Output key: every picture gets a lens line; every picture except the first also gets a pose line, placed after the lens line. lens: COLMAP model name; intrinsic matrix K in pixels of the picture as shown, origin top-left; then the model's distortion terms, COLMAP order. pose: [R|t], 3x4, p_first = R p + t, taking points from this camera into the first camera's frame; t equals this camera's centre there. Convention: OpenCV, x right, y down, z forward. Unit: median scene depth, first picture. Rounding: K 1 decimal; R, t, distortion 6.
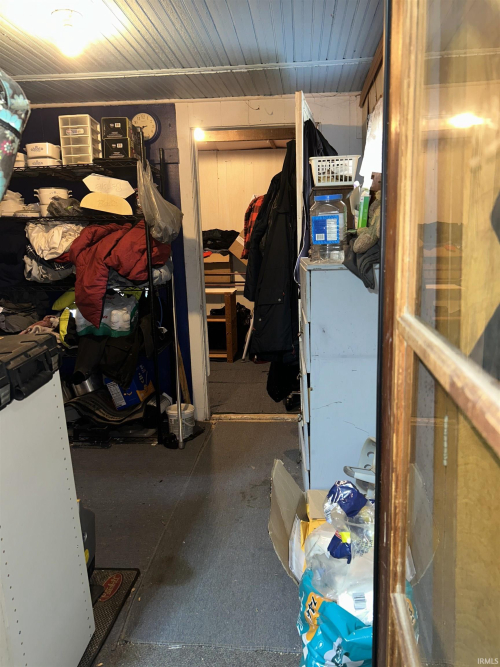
lens RADIAL K [[499.5, 0, 249.8], [0, 499.5, 332.2], [0, 0, 1]] dist [0.040481, -0.048708]
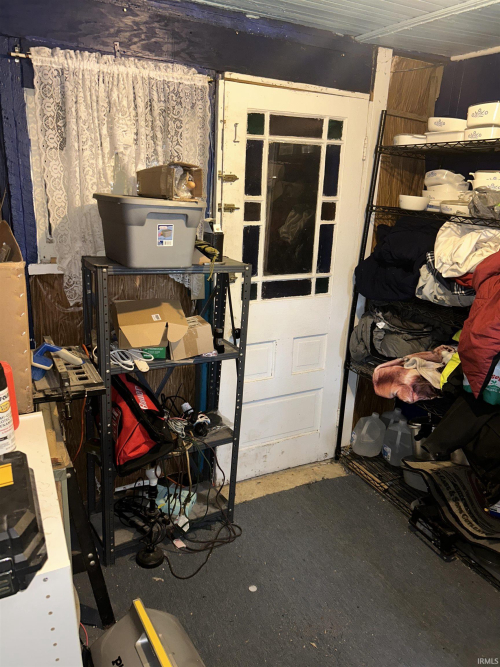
lens RADIAL K [[499.5, 0, 249.6], [0, 499.5, 331.8], [0, 0, 1]] dist [0.040481, -0.048708]
pose [[0.522198, 0.295100, -0.800141, 0.035921], [-0.224910, 0.952663, 0.204568, -0.152927], [0.822633, 0.073135, 0.563850, 0.385781]]
